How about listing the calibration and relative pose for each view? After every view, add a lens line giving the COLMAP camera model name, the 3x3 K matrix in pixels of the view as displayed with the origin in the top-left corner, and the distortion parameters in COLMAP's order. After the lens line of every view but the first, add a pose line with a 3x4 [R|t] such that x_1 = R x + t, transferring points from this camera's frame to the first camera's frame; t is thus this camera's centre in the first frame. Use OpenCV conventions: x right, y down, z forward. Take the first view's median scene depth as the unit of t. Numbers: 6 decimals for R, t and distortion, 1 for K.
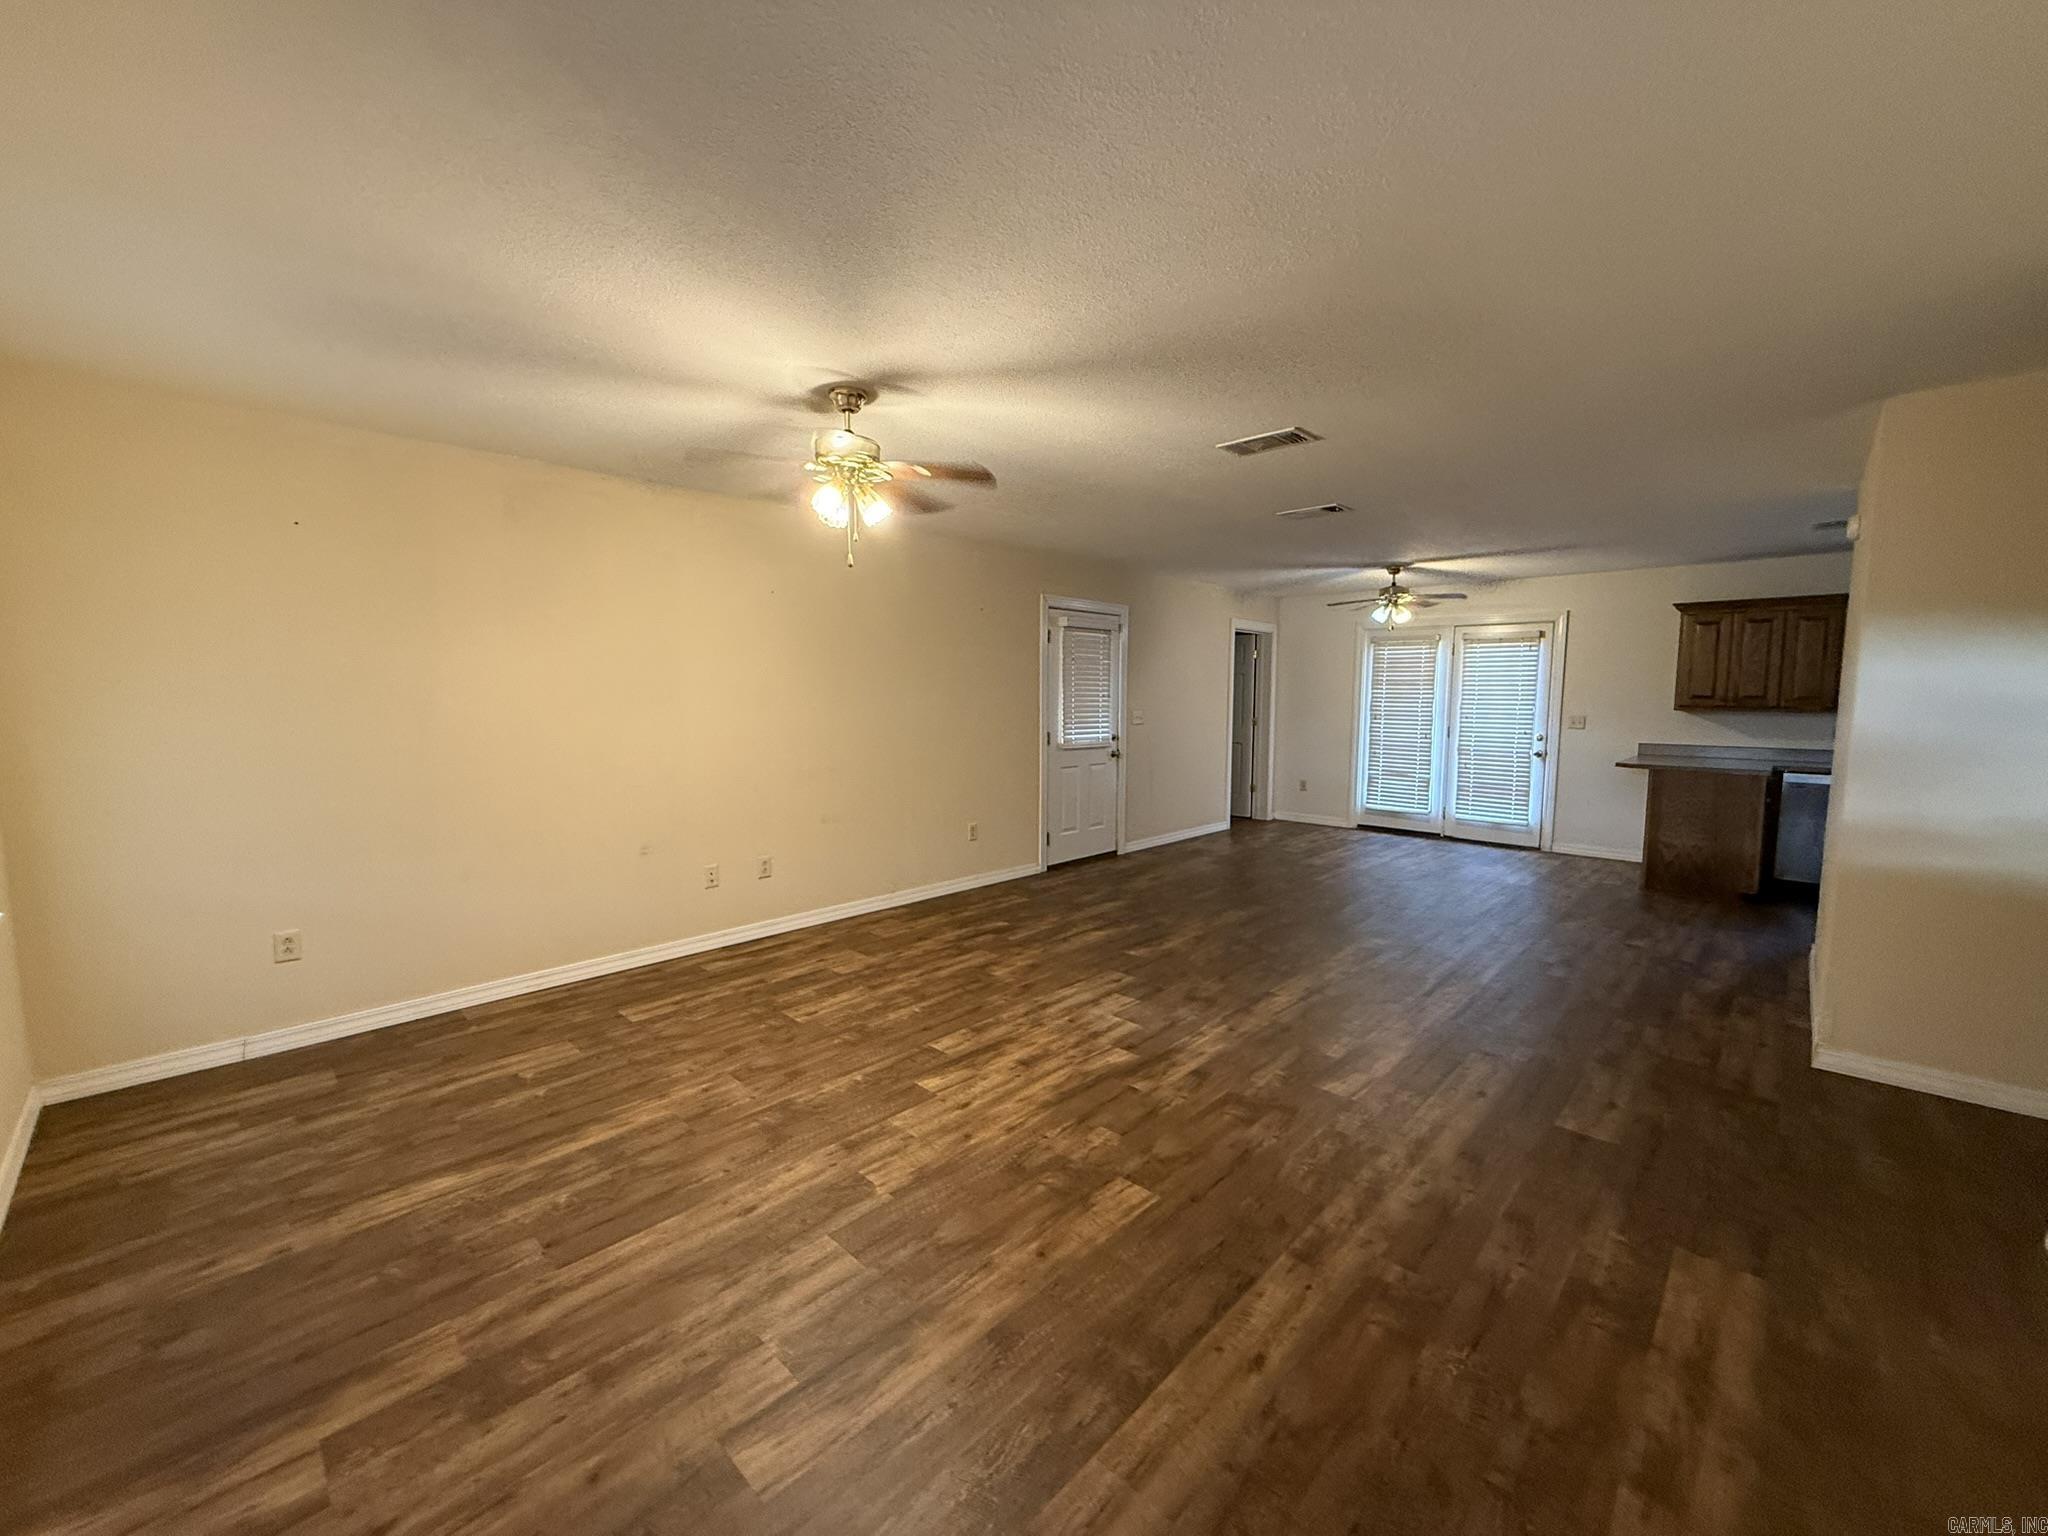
lens RADIAL K [[814.1, 0, 1023.0], [0, 814.1, 758.6], [0, 0, 1]] dist [0.000605, -0.000245]
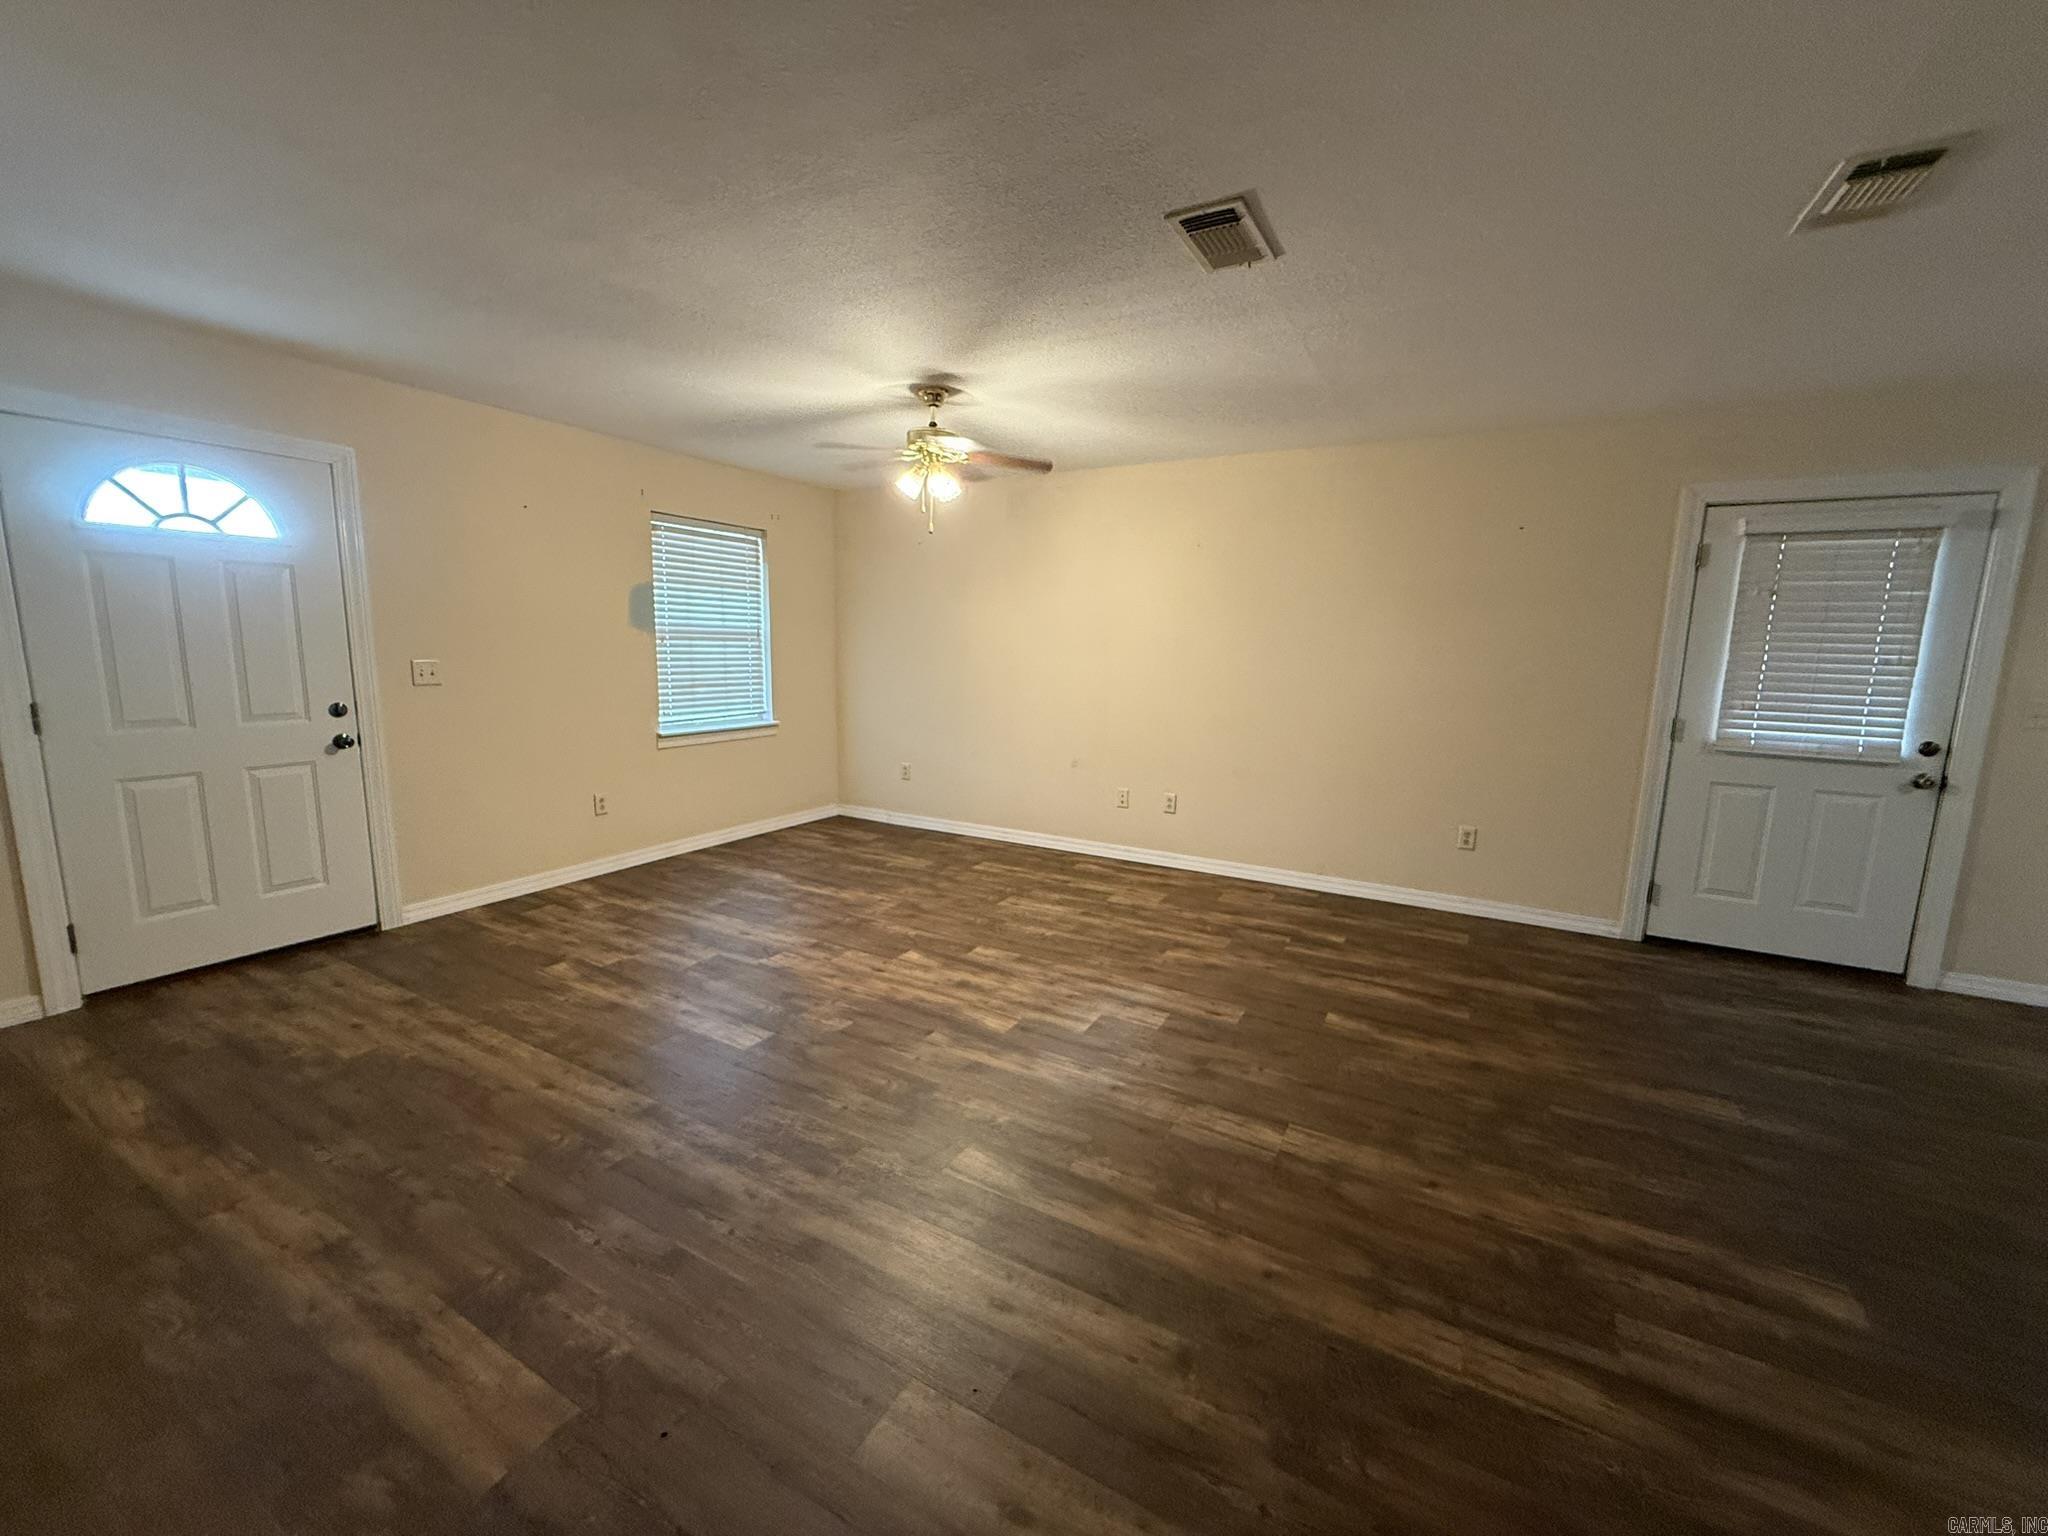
lens RADIAL K [[818.9, 0, 1019.7], [0, 818.9, 766.8], [0, 0, 1]] dist [-0.000478, 0.000189]
pose [[0.248464, 0.149271, -0.957070, 0.856737], [-0.100611, 0.986687, 0.127771, -0.044505], [0.963402, 0.064545, 0.260175, 0.658456]]
